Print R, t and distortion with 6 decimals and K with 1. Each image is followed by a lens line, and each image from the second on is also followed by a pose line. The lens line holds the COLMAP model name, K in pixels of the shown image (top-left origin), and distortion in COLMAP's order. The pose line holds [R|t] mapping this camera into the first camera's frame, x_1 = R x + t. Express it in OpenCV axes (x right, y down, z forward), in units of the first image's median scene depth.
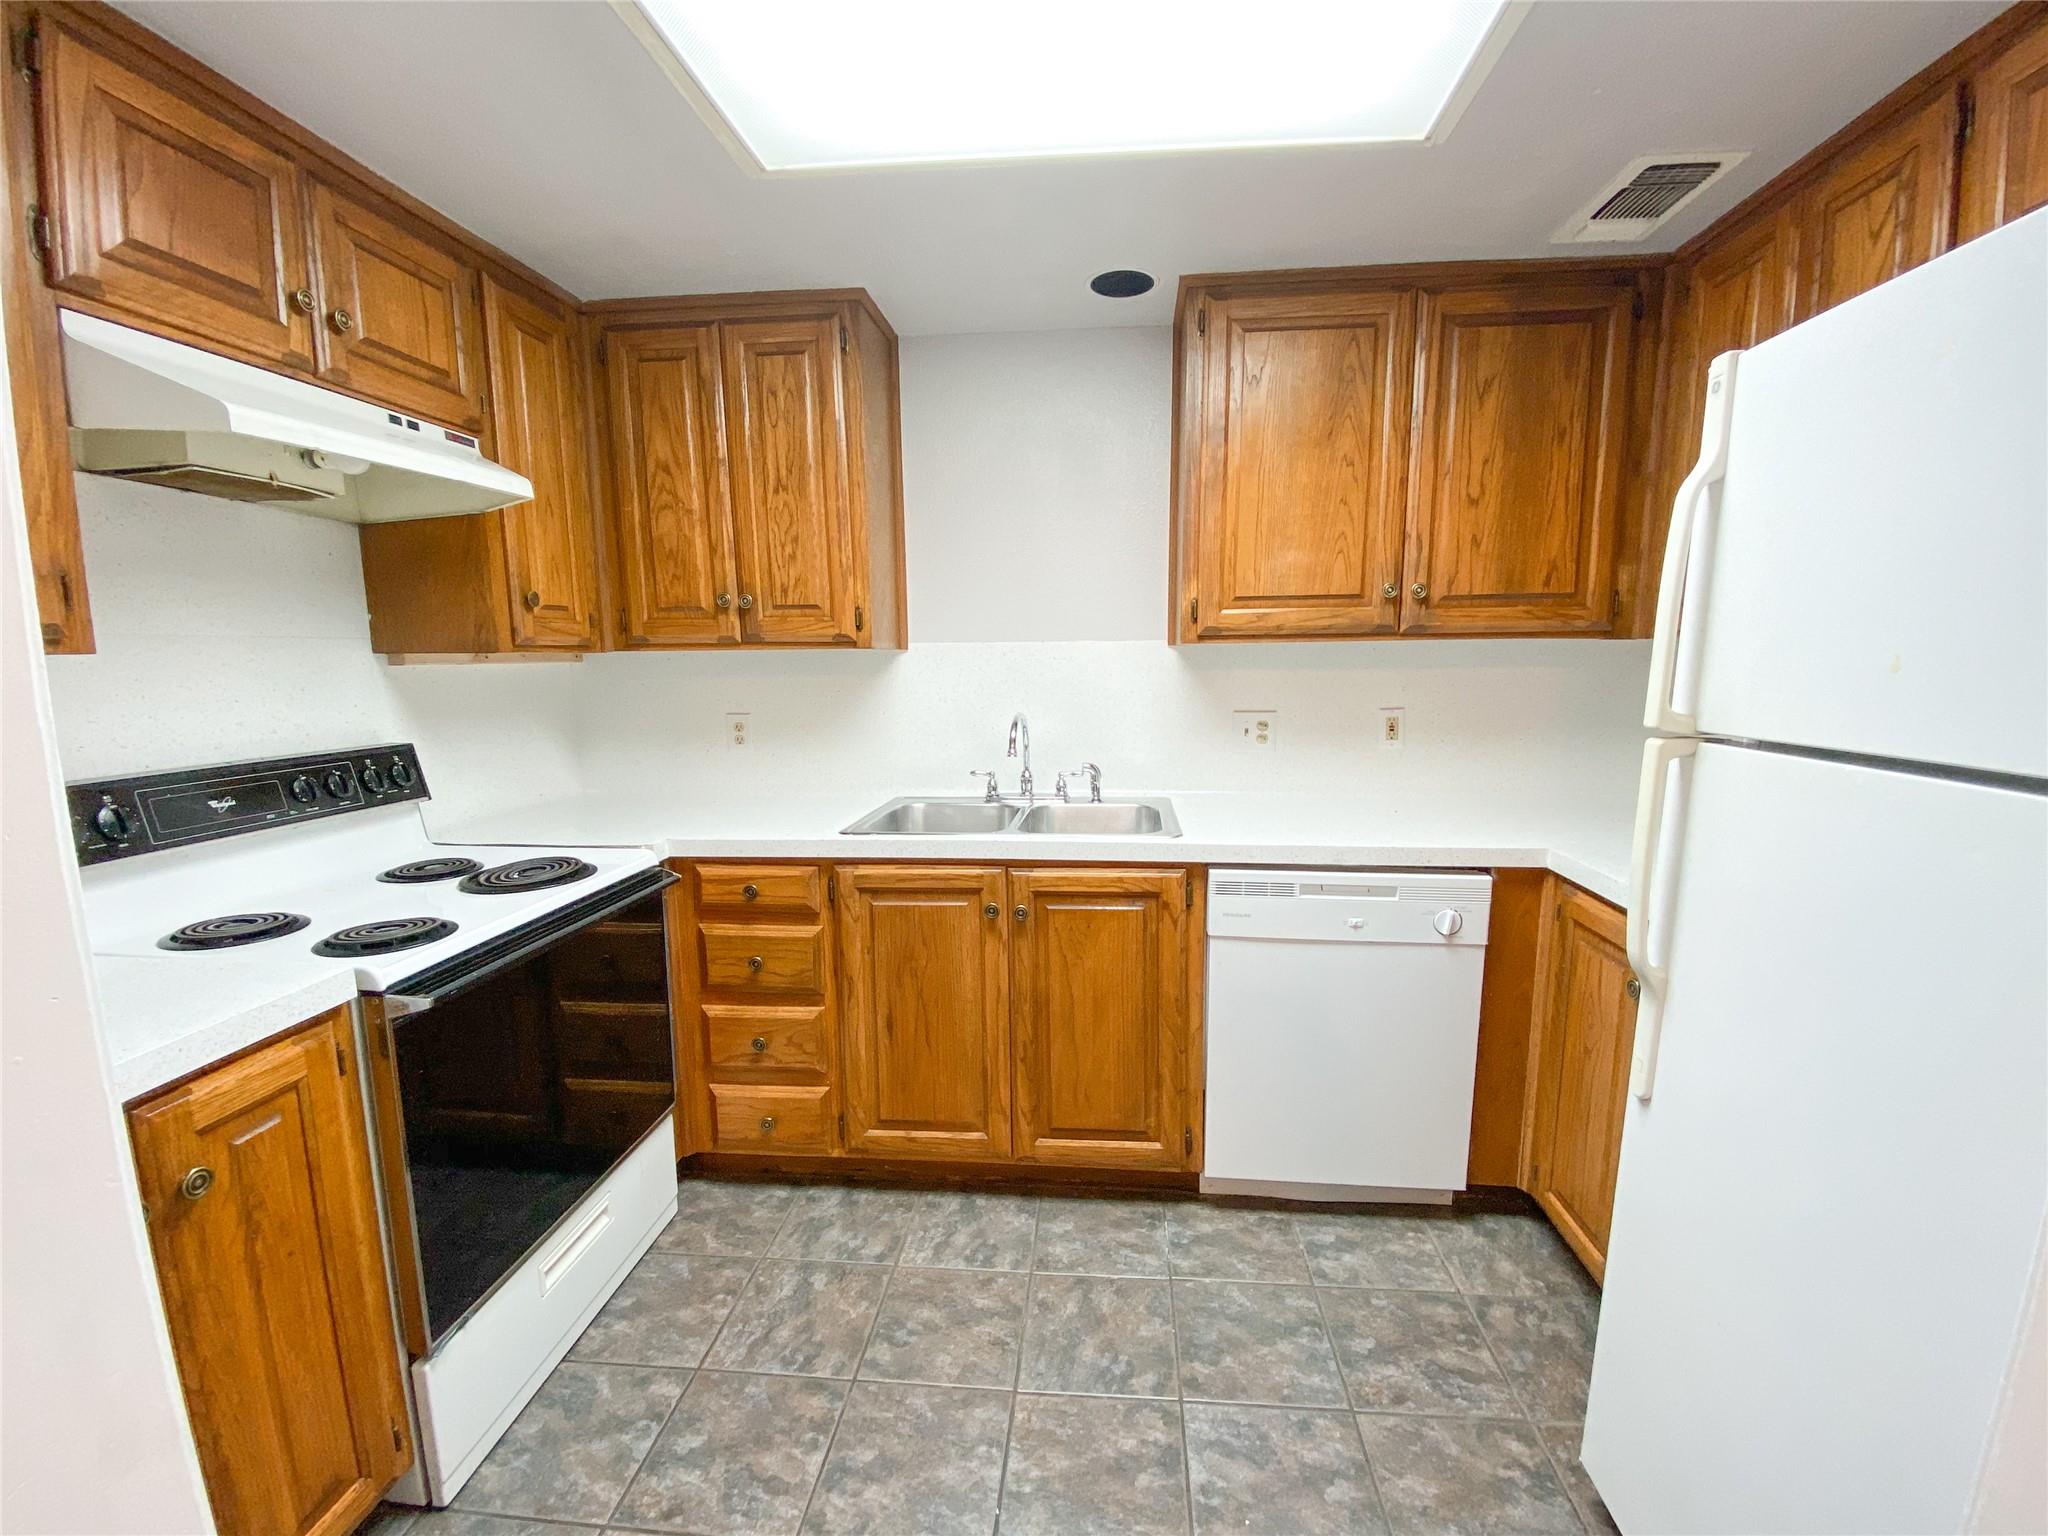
lens RADIAL K [[812.9, 0, 1024.0], [0, 812.9, 768.0], [0, 0, 1]] dist [-0.053265, 0.000057]
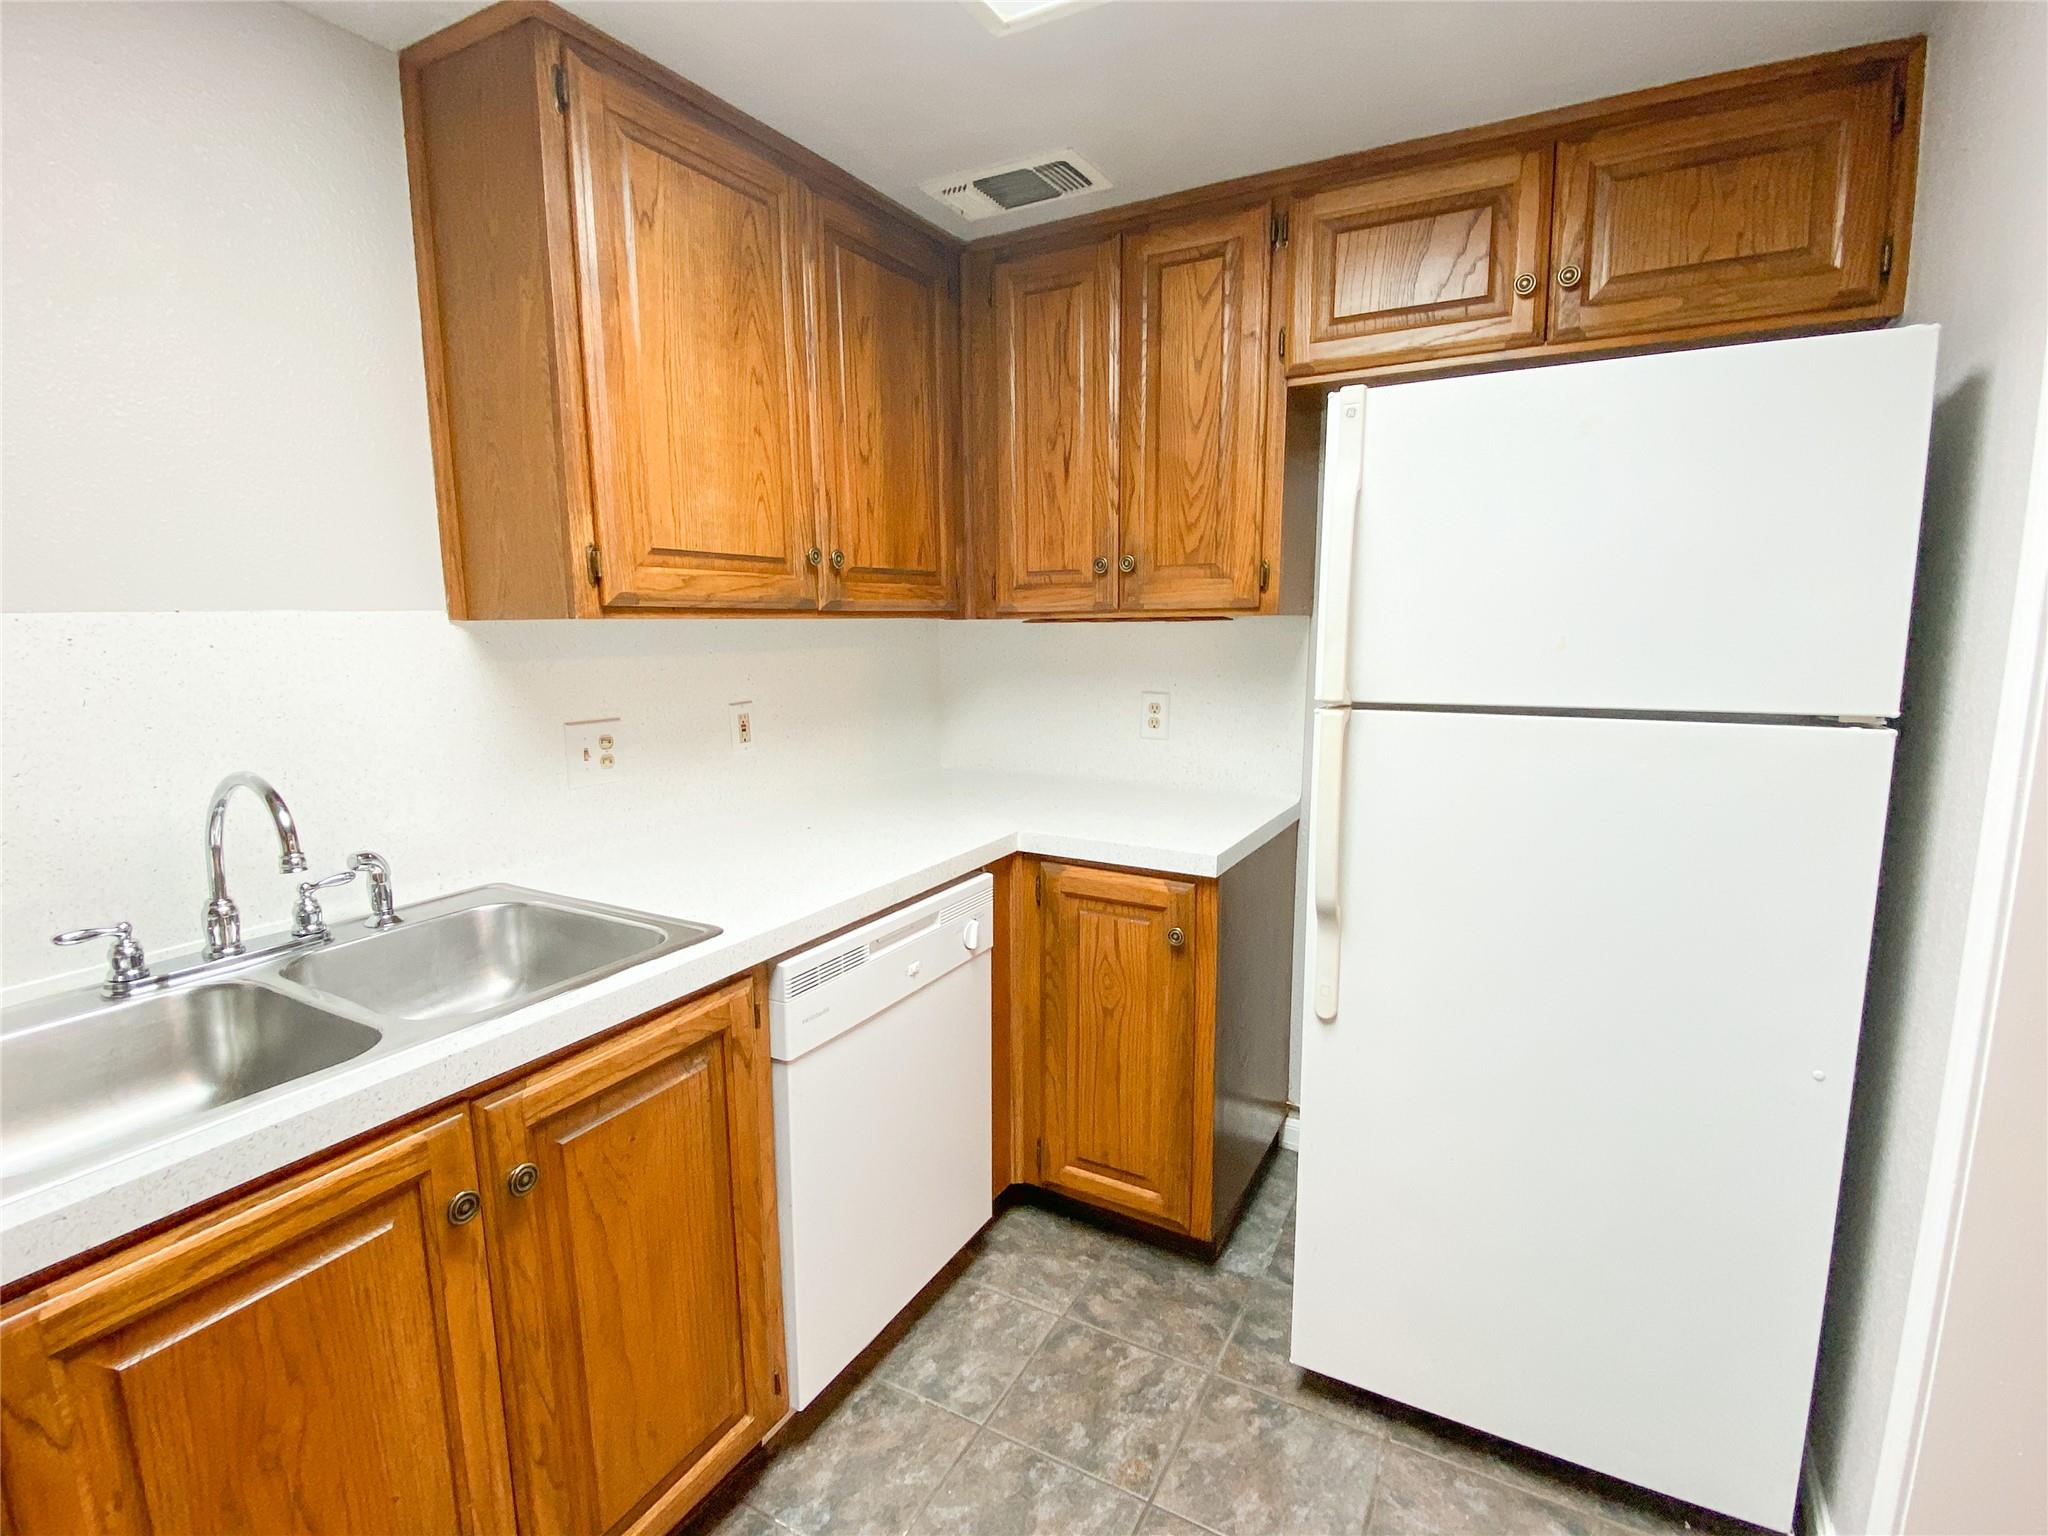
lens RADIAL K [[929.8, 0, 1020.3], [0, 929.8, 756.7], [0, 0, 1]] dist [0.022197, -0.060282]
pose [[0.385388, -0.118842, 0.915070, -0.351249], [0.124698, 0.989283, 0.075963, -0.071469], [-0.914290, 0.084832, 0.396076, 0.479865]]
